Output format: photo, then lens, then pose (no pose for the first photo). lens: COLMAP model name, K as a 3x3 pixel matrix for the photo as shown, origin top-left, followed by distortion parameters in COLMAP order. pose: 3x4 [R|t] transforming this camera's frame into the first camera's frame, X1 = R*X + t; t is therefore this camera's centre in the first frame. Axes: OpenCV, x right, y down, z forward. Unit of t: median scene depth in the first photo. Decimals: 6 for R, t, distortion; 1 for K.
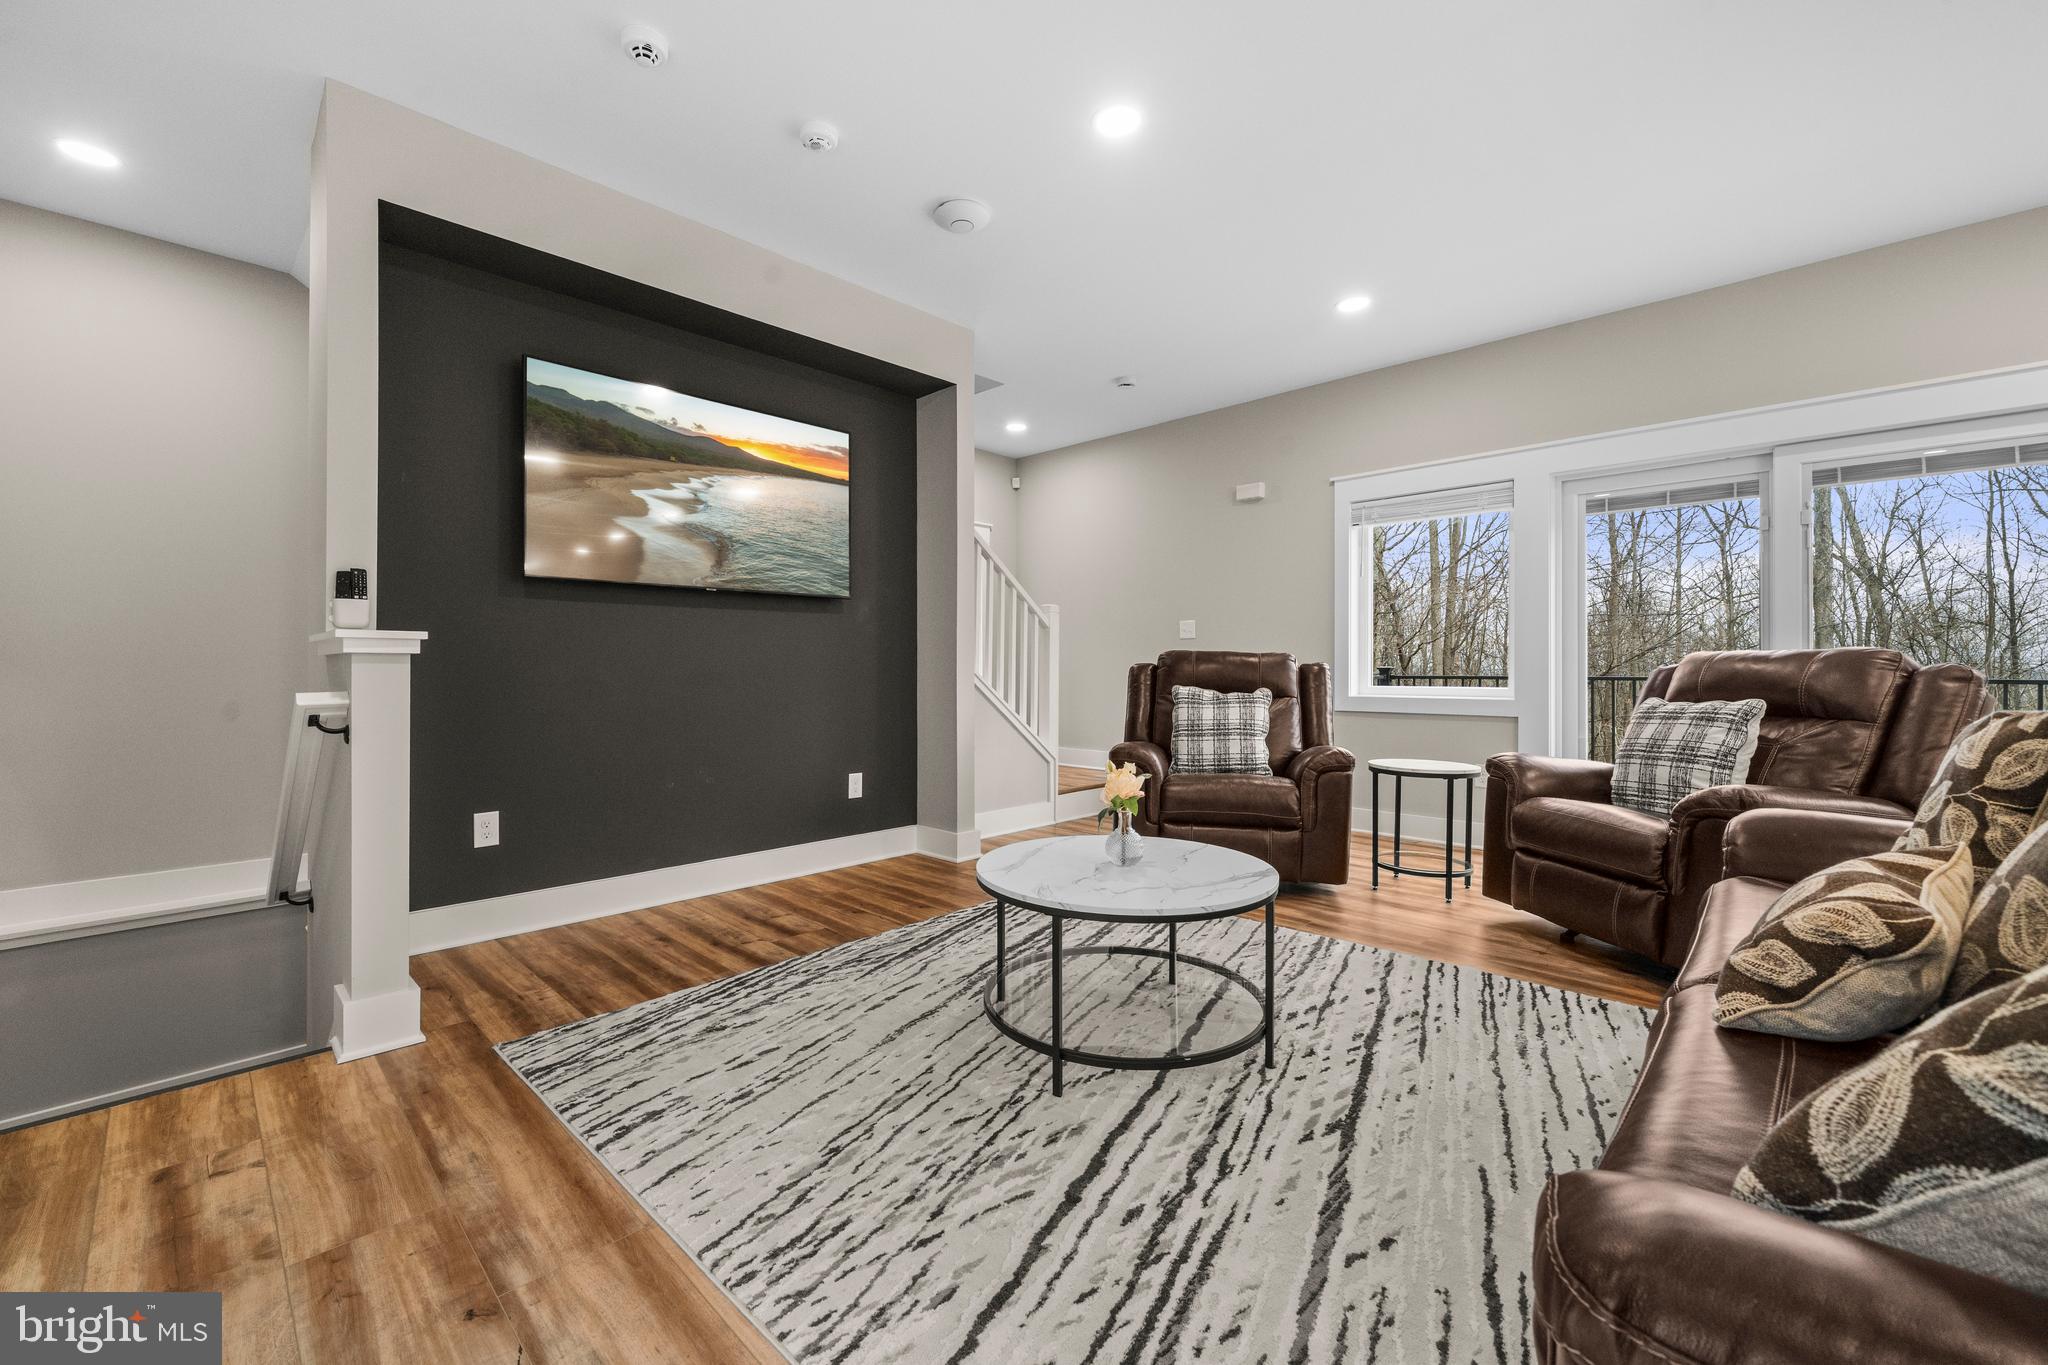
lens RADIAL K [[813.7, 0, 1014.9], [0, 813.7, 670.8], [0, 0, 1]] dist [0.000298, 0.000127]
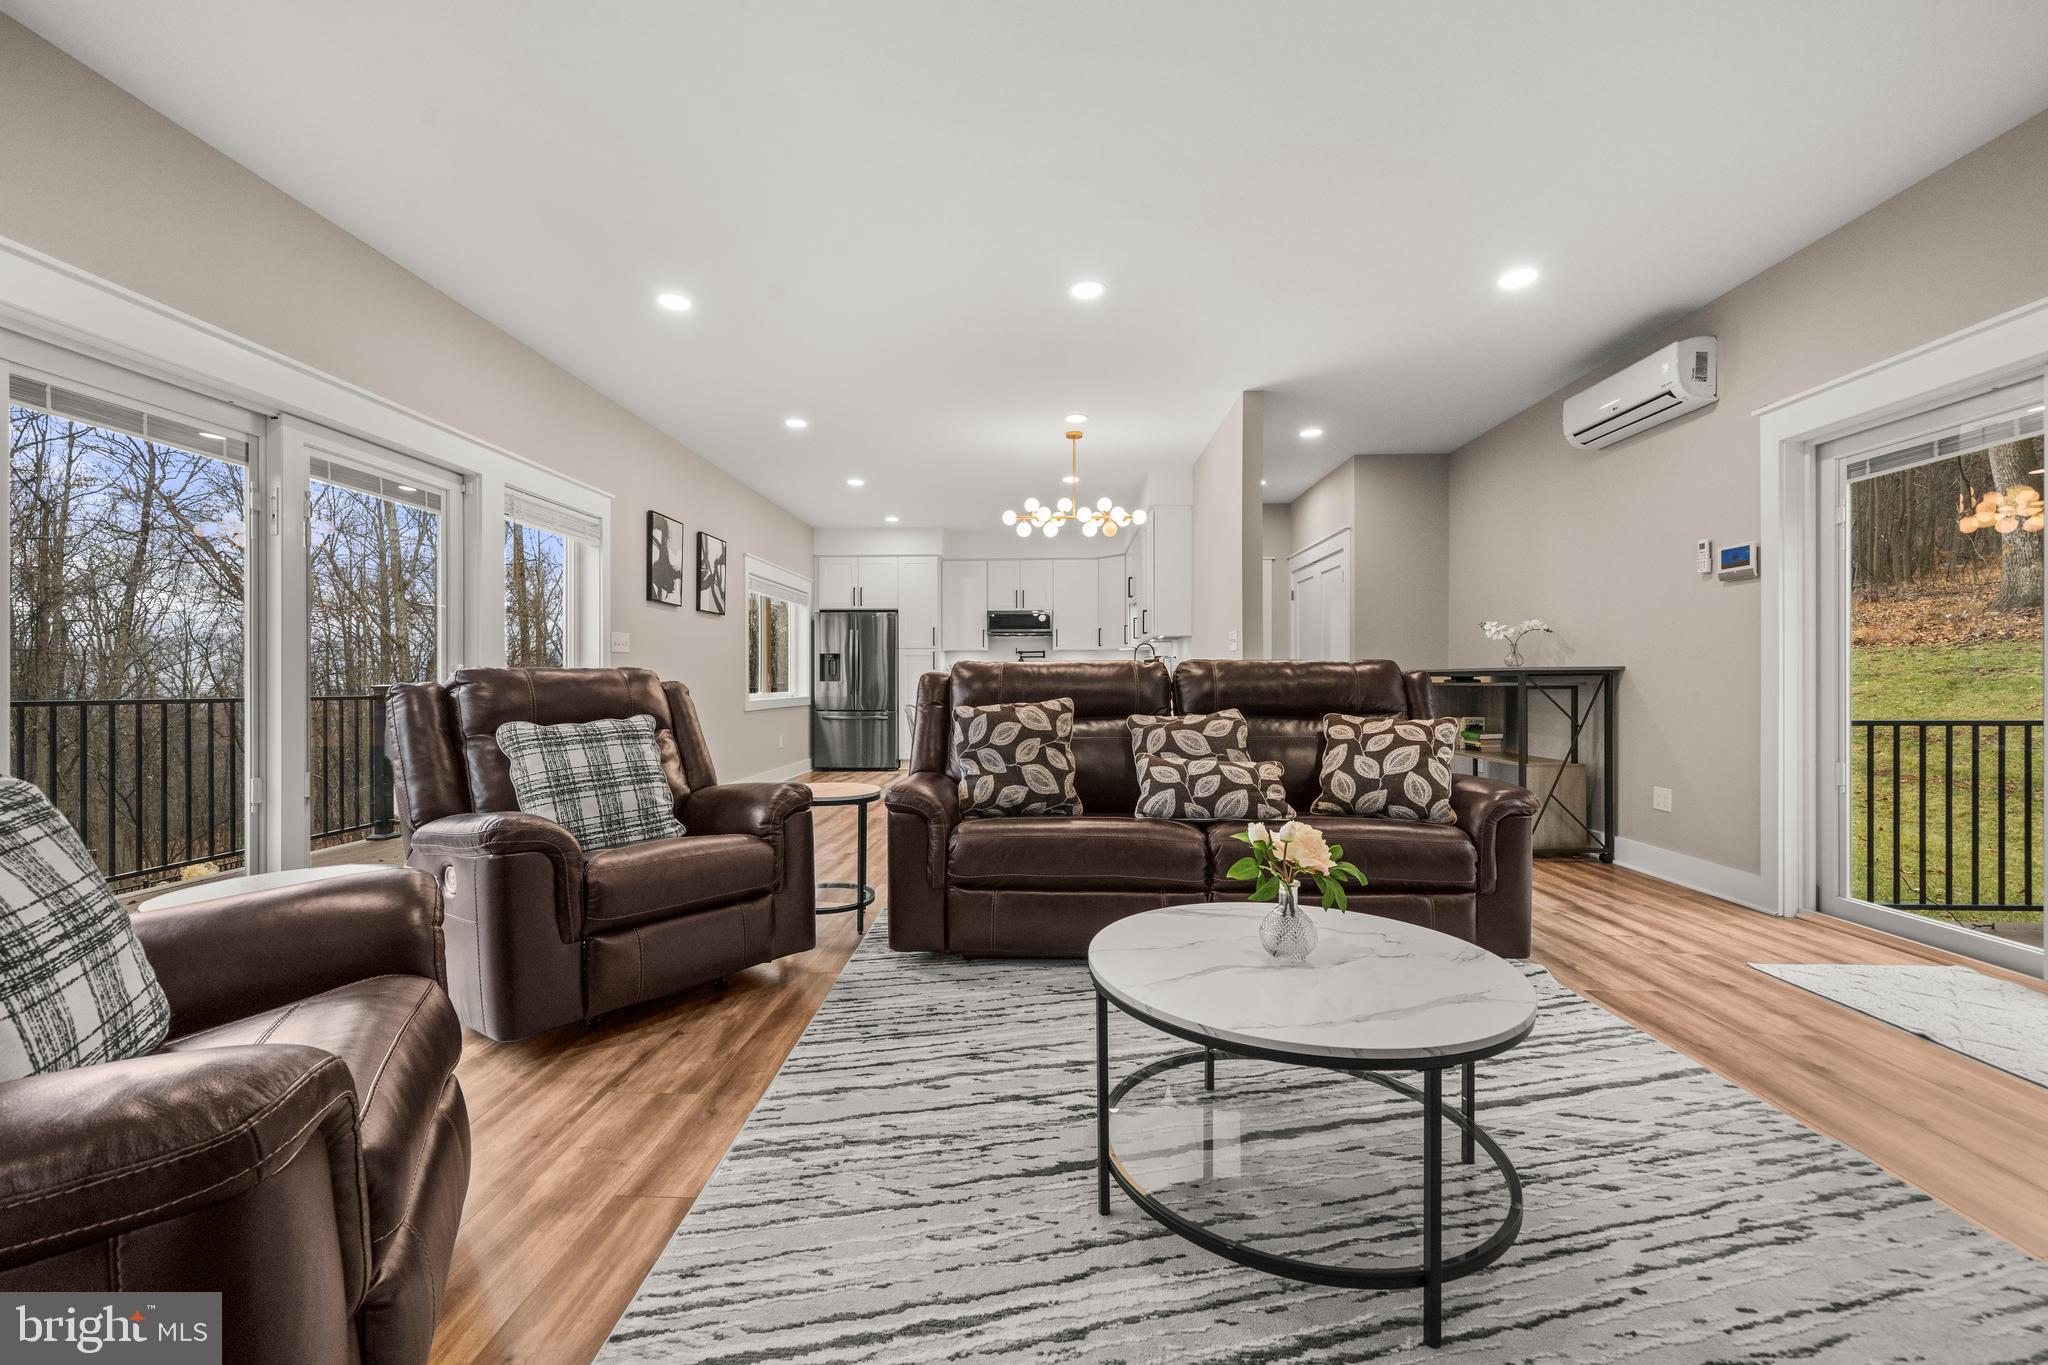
lens RADIAL K [[813.7, 0, 1012.0], [0, 813.7, 681.1], [0, 0, 1]] dist [0.000298, 0.000127]
pose [[-0.659298, 0.002988, 0.751876, -0.238123], [0.007518, 0.999968, 0.002619, -0.009520], [-0.751845, 0.007380, -0.659299, 1.609823]]
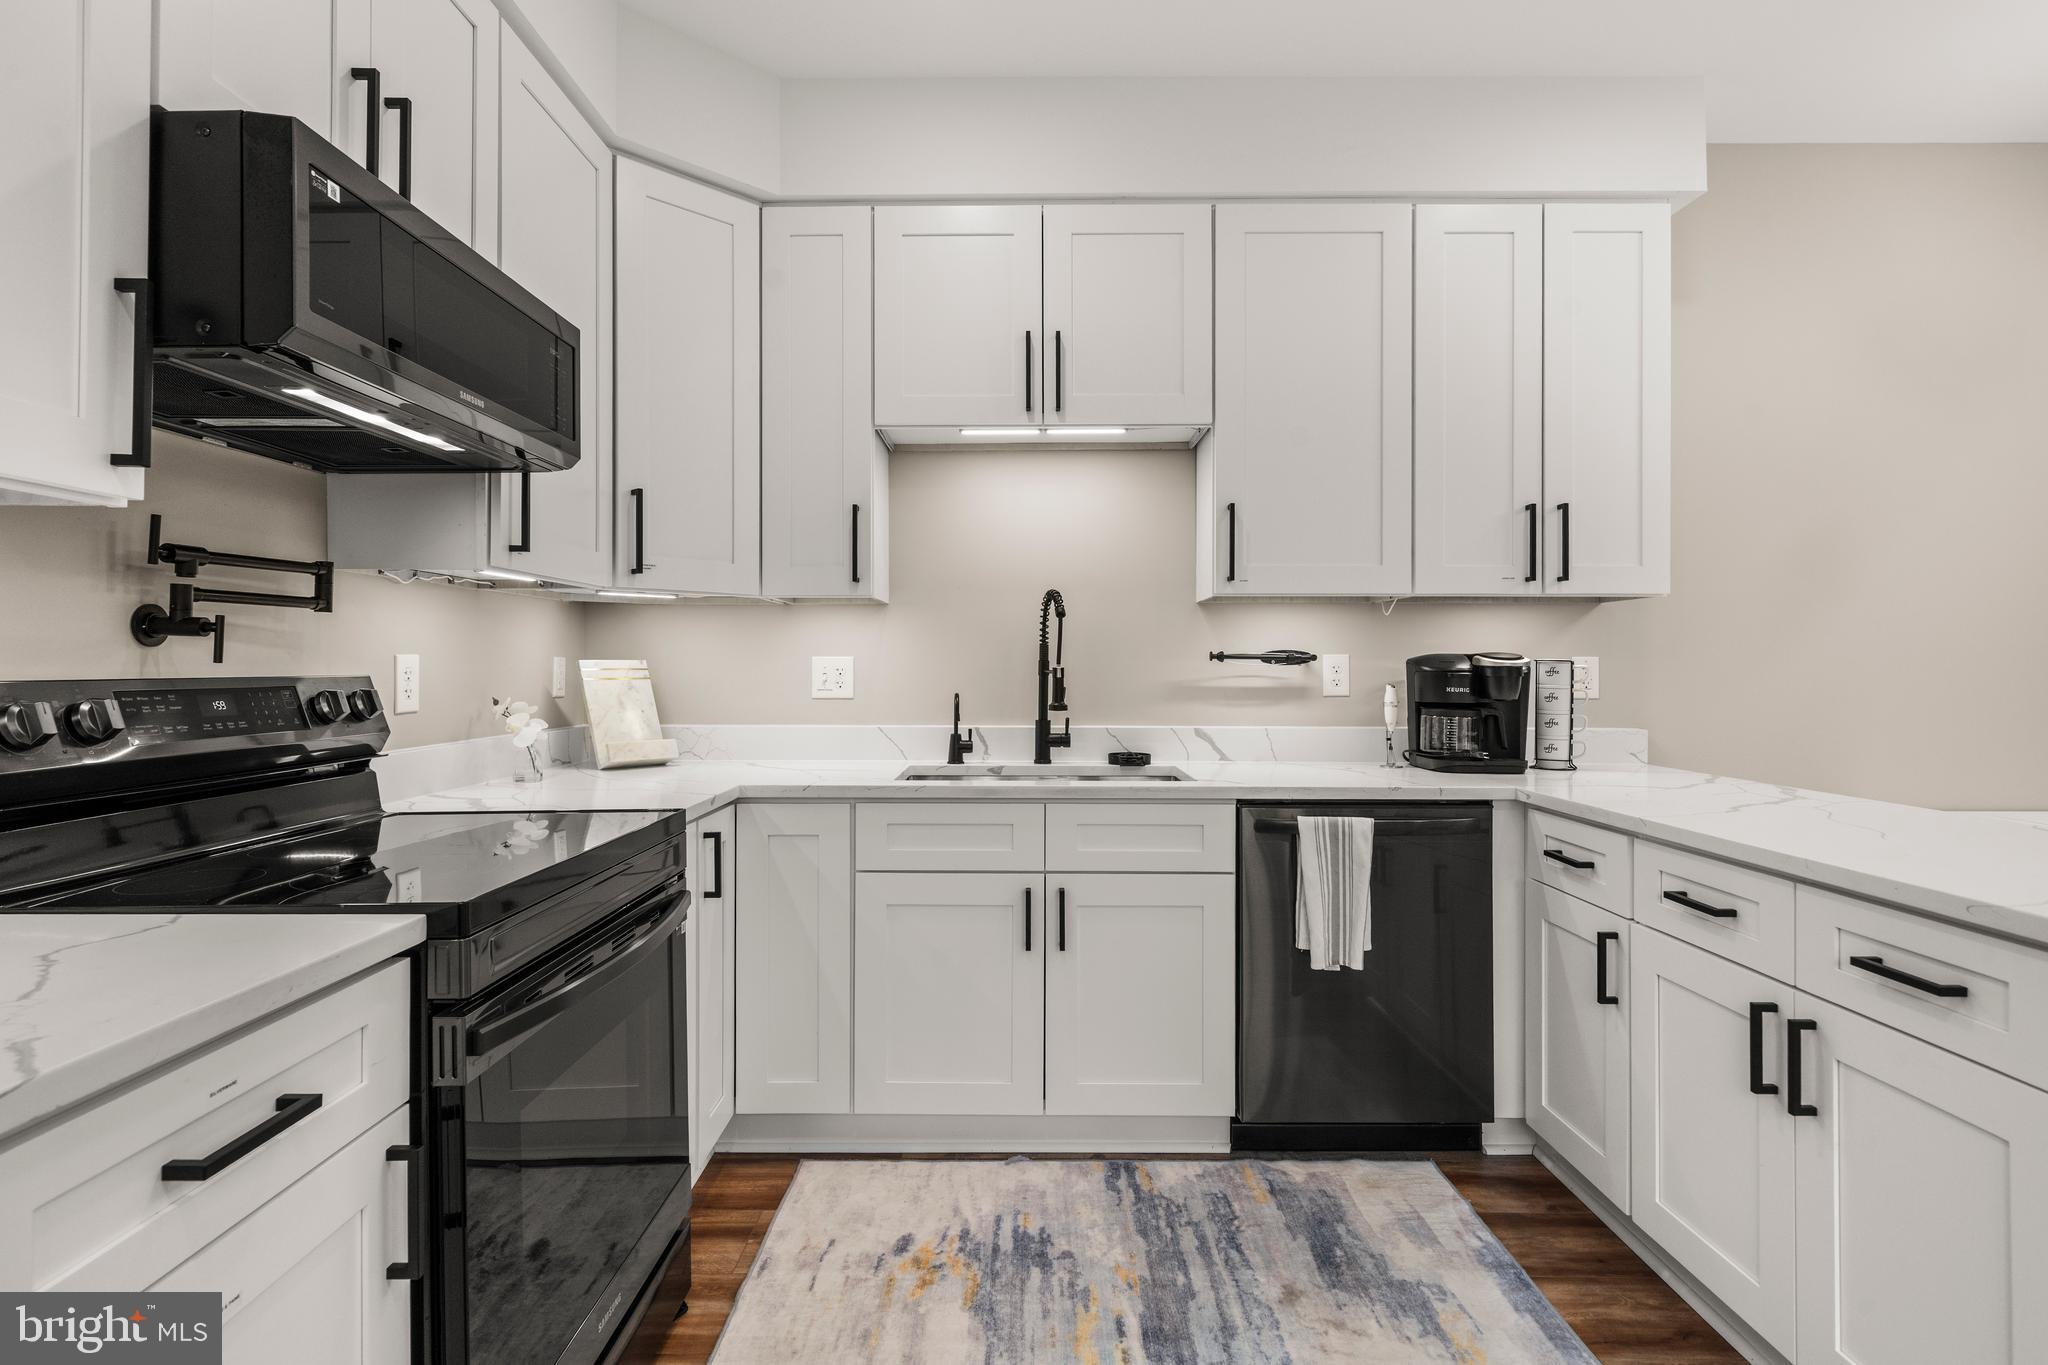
lens RADIAL K [[1022.4, 0, 1017.3], [0, 1022.4, 664.7], [0, 0, 1]] dist [0.006945, -0.000980]
pose [[-0.717392, -0.001172, -0.696669, 3.016209], [-0.006232, 0.999969, 0.004735, -0.084625], [0.696642, 0.007739, -0.717378, -0.379828]]
